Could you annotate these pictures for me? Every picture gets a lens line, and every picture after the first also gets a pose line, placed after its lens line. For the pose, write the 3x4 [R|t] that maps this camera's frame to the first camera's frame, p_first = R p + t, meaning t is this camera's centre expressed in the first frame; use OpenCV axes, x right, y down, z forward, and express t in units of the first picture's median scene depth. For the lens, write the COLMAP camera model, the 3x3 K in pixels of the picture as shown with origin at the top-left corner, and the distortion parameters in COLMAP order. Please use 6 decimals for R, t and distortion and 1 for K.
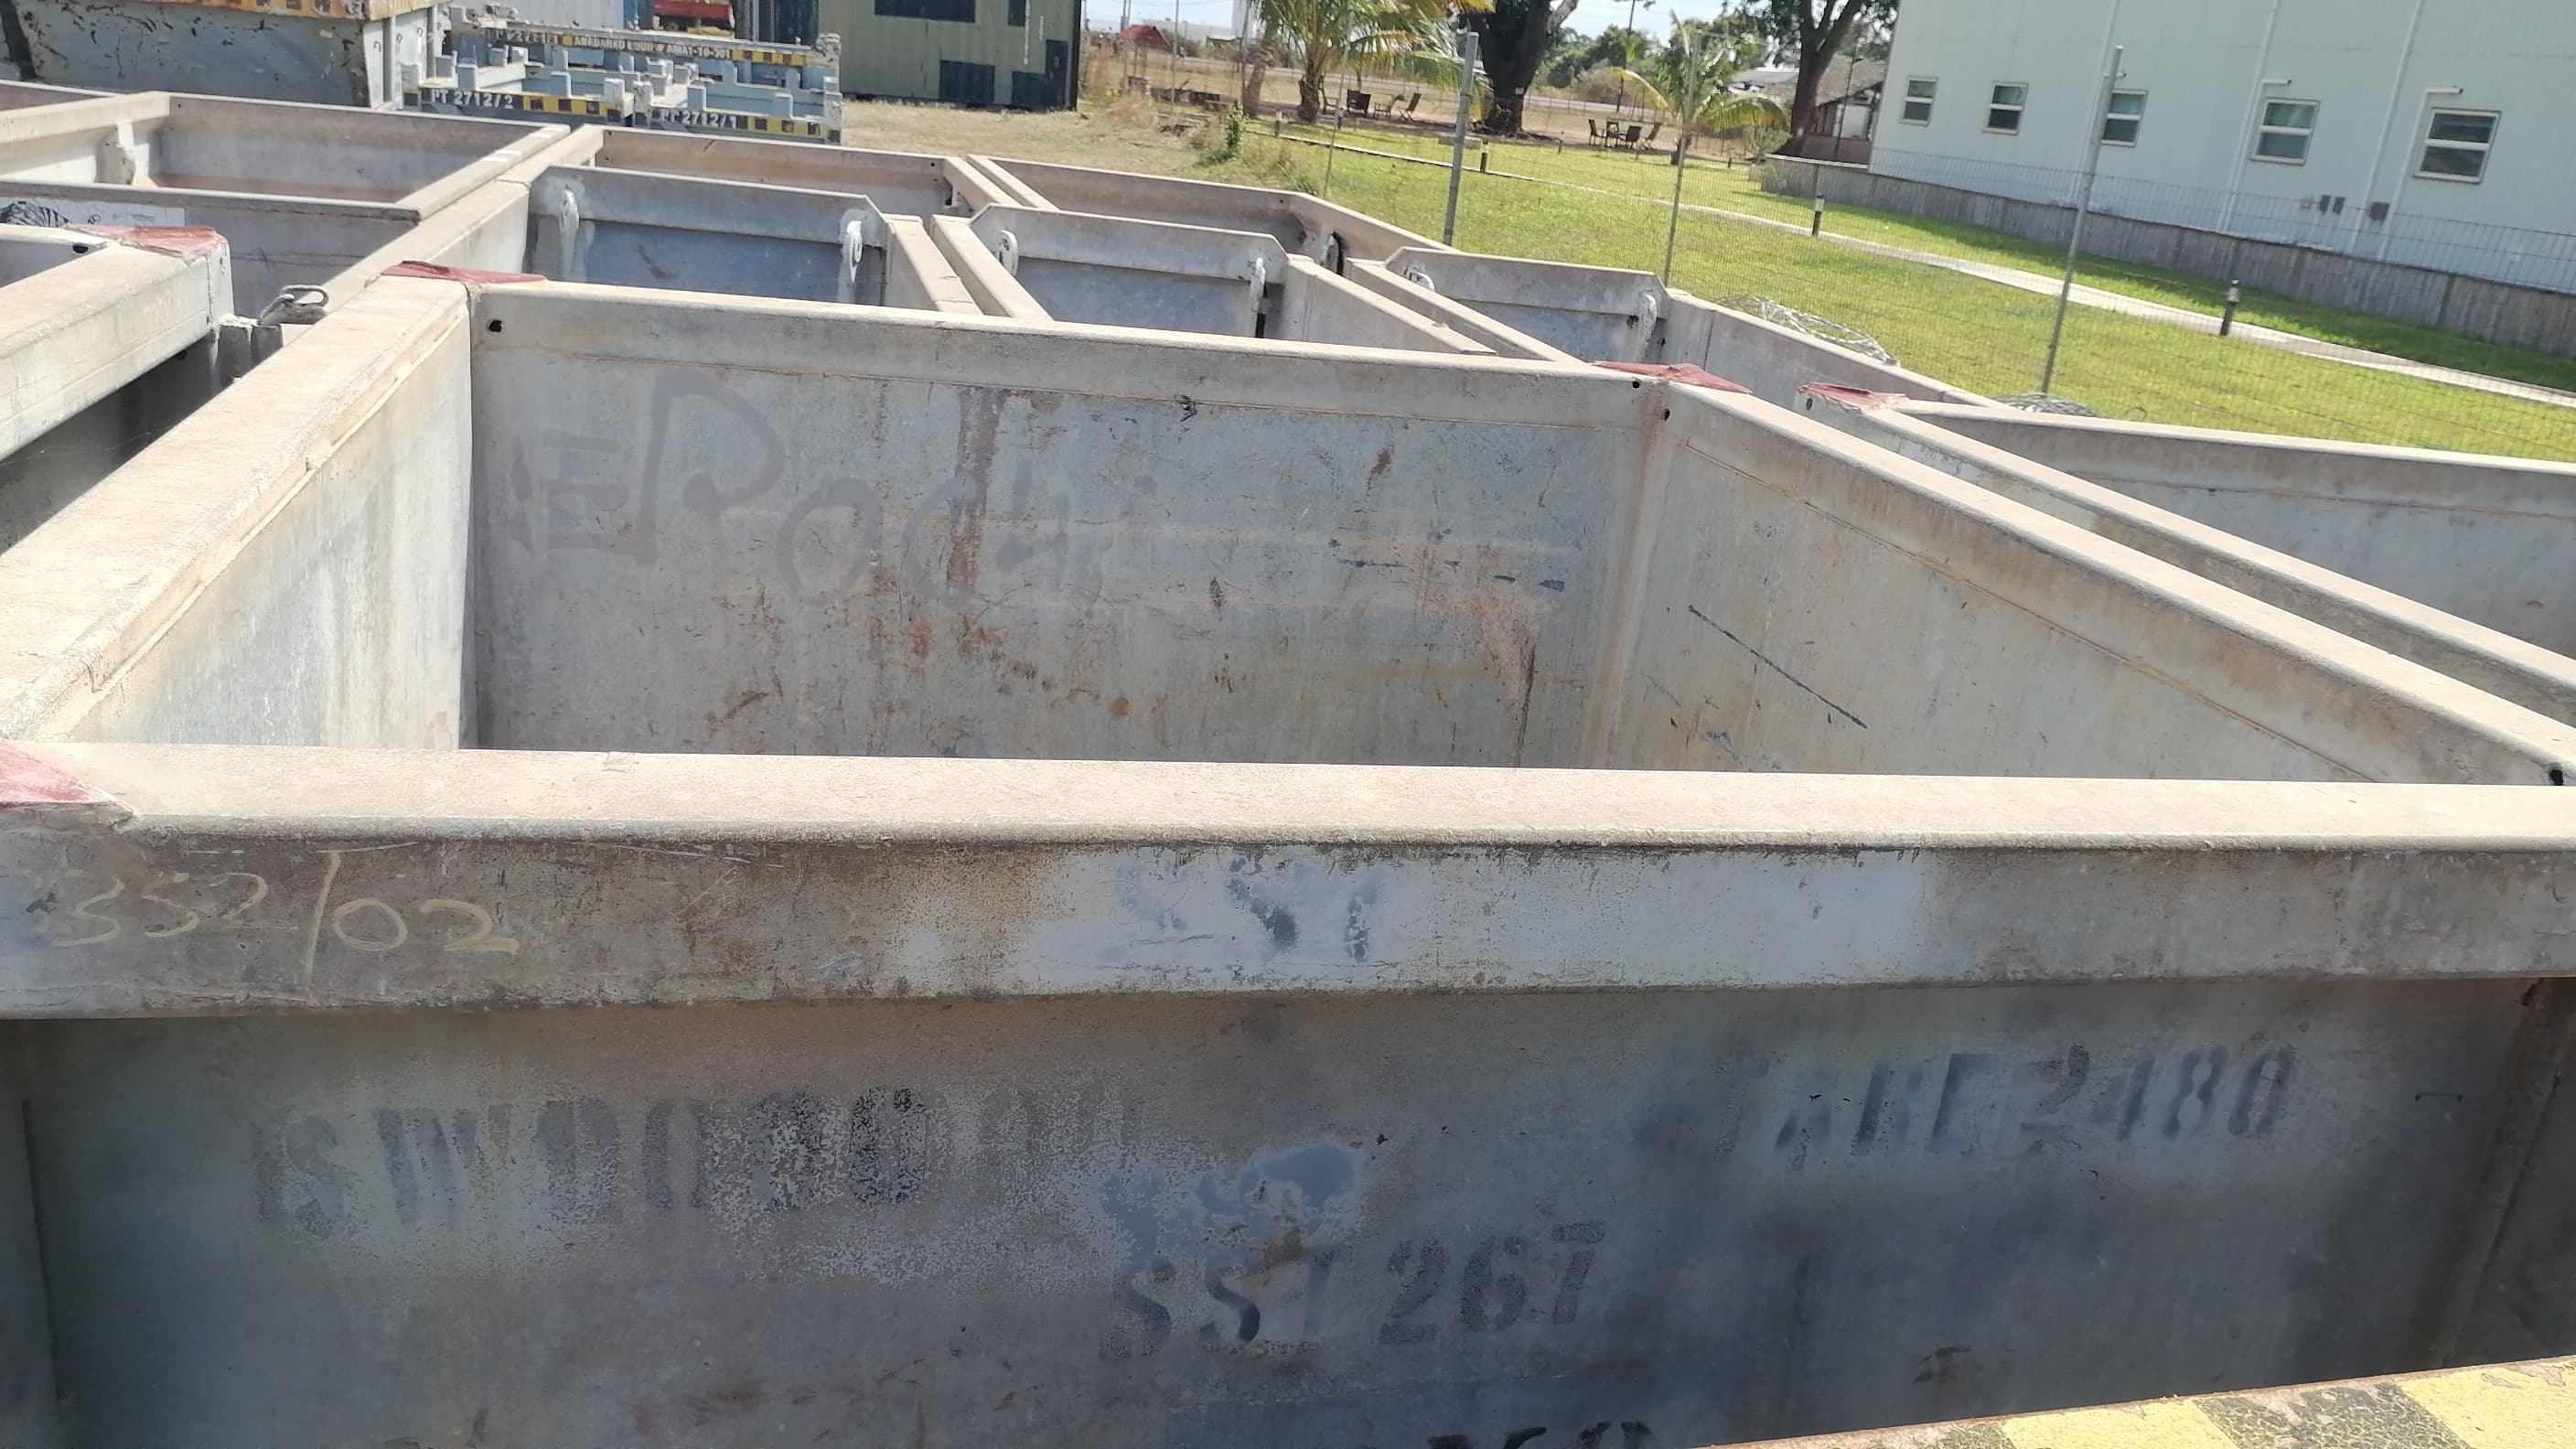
lens RADIAL K [[1938.0, 0, 1284.9], [0, 1938.0, 720.4], [0, 0, 1]] dist [0.013204, -0.021061]
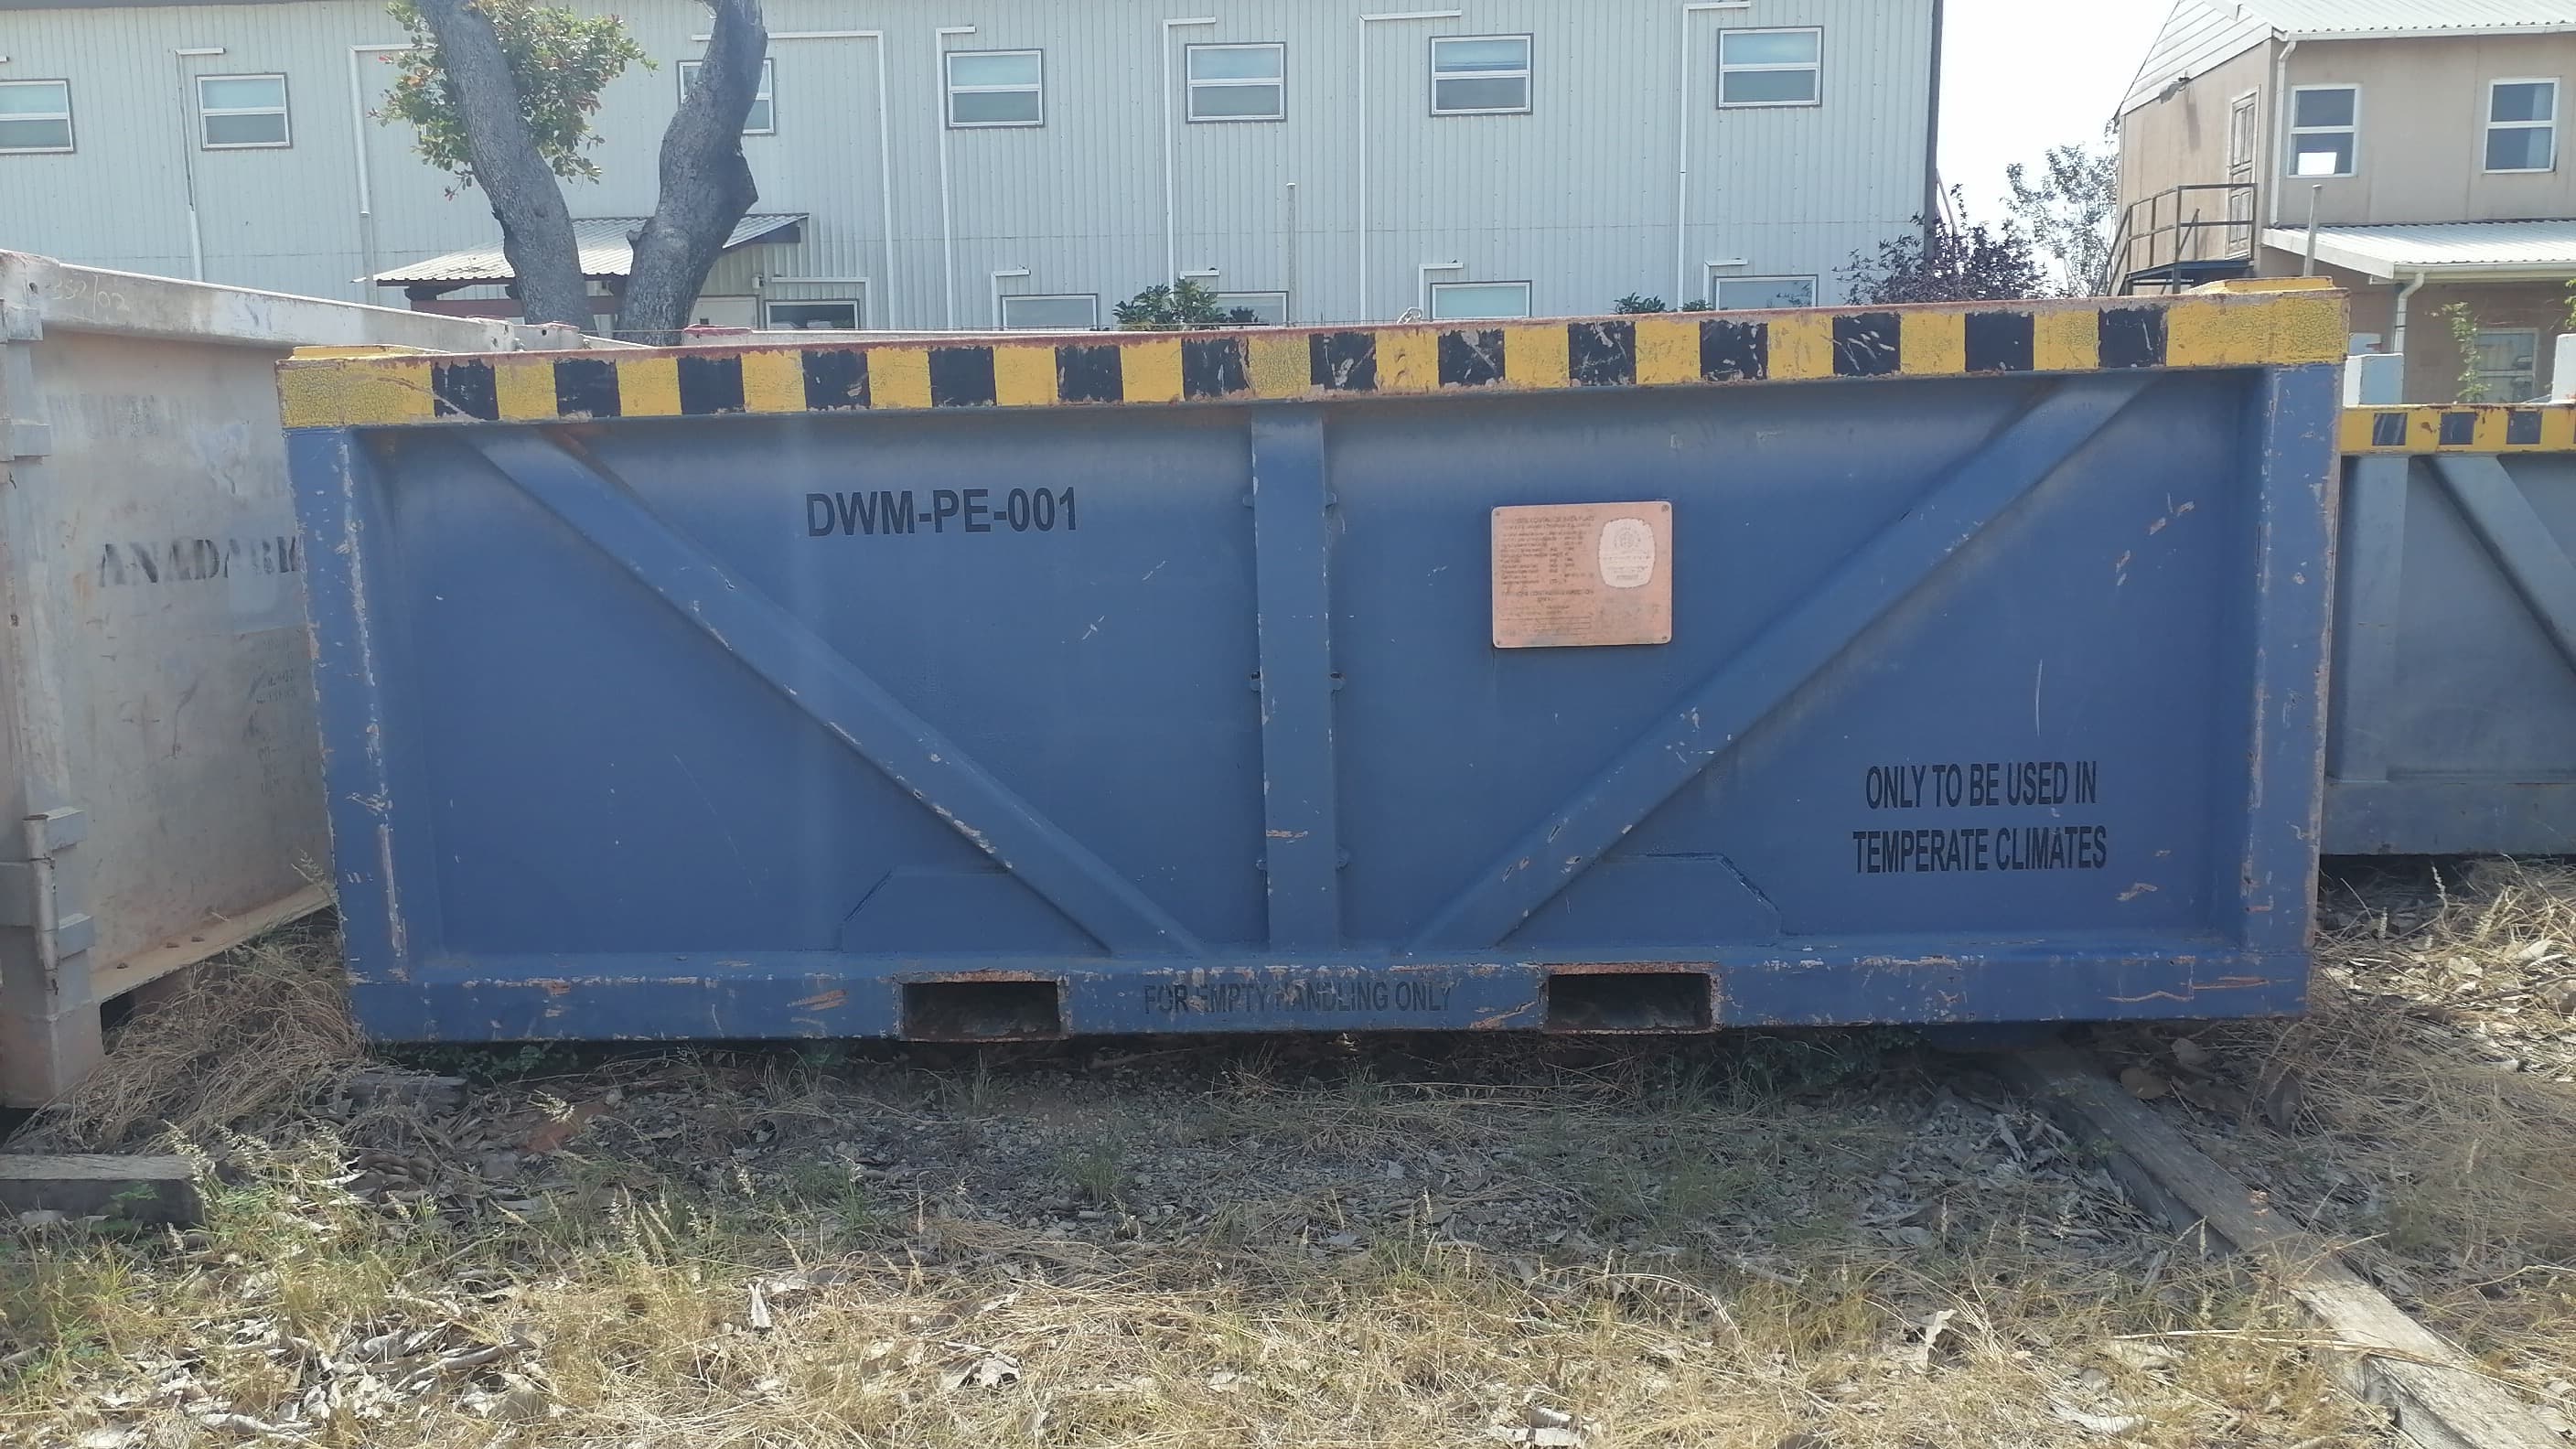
lens RADIAL K [[1938.0, 0, 1339.0], [0, 1938.0, 728.9], [0, 0, 1]] dist [0.013204, -0.021061]
pose [[0.276172, -0.241234, 0.930341, -2.744418], [0.354014, 0.925463, 0.134880, 0.949985], [-0.893534, 0.292103, 0.340988, -1.687402]]
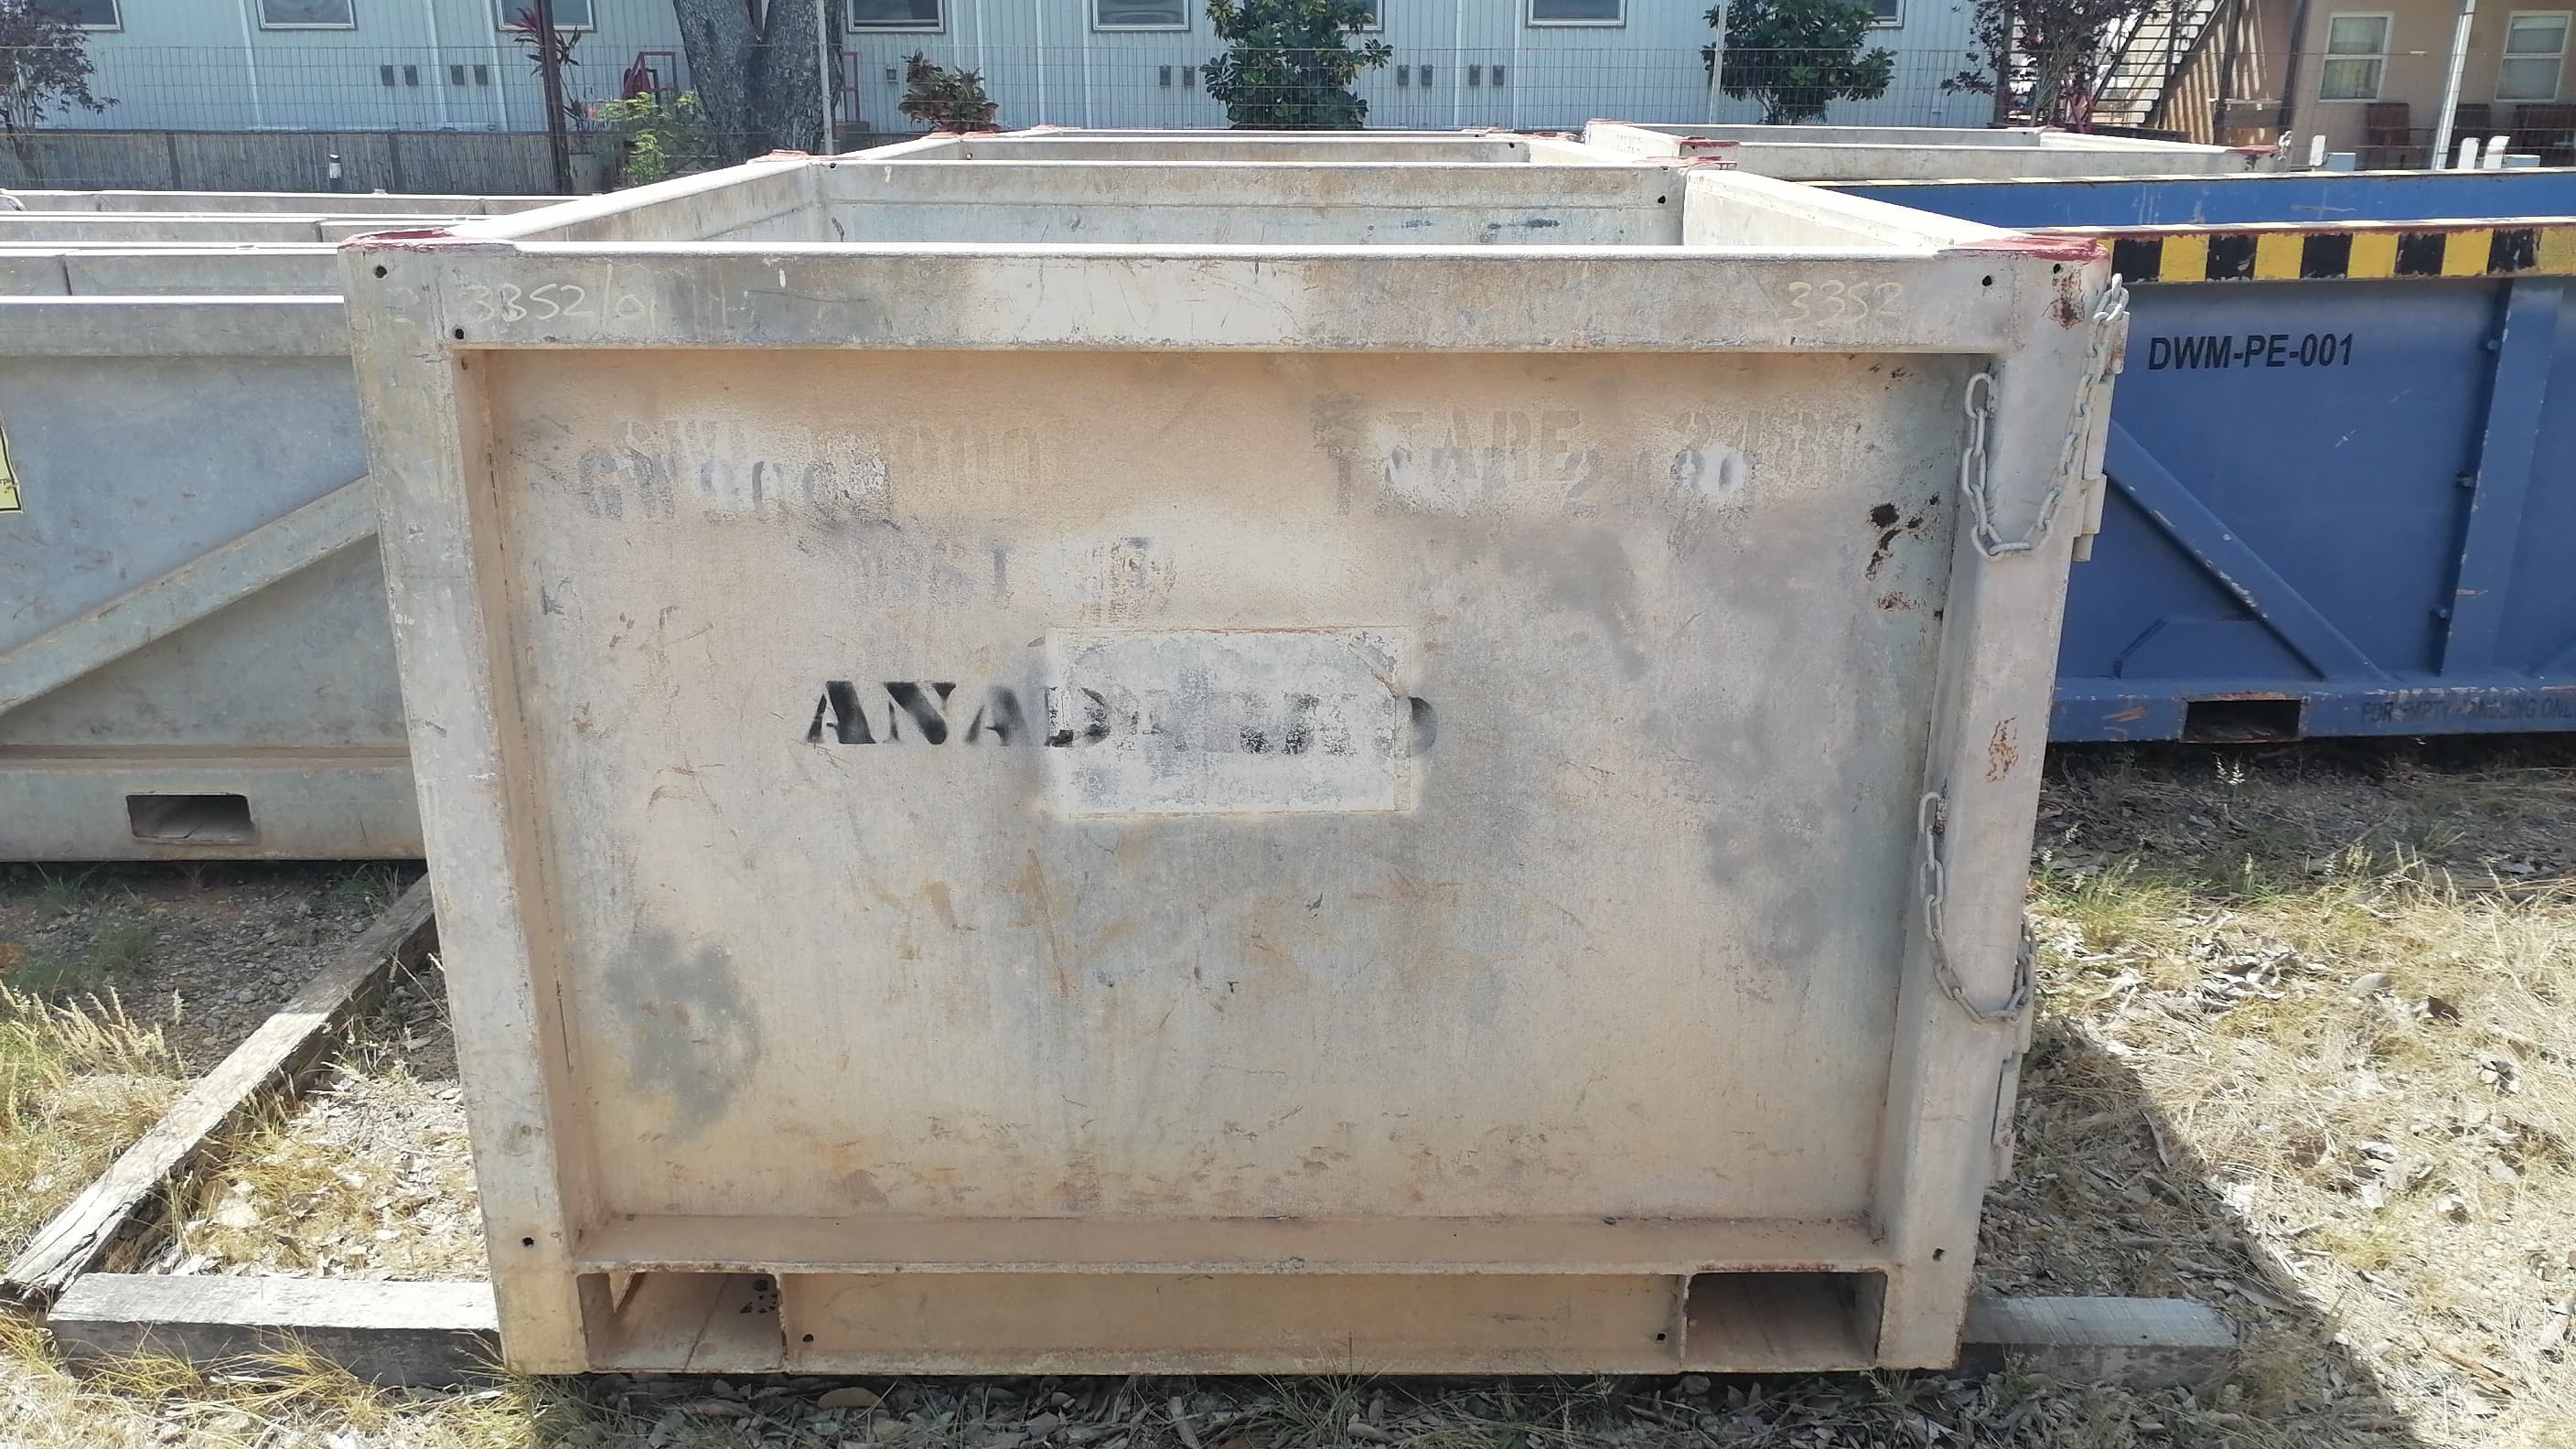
lens RADIAL K [[1938.0, 0, 1296.8], [0, 1938.0, 738.5], [0, 0, 1]] dist [0.013204, -0.021061]
pose [[0.208935, -0.412327, 0.886754, -4.317138], [0.342018, 0.880312, 0.328746, -0.456088], [-0.916171, 0.234599, 0.324952, 0.472218]]
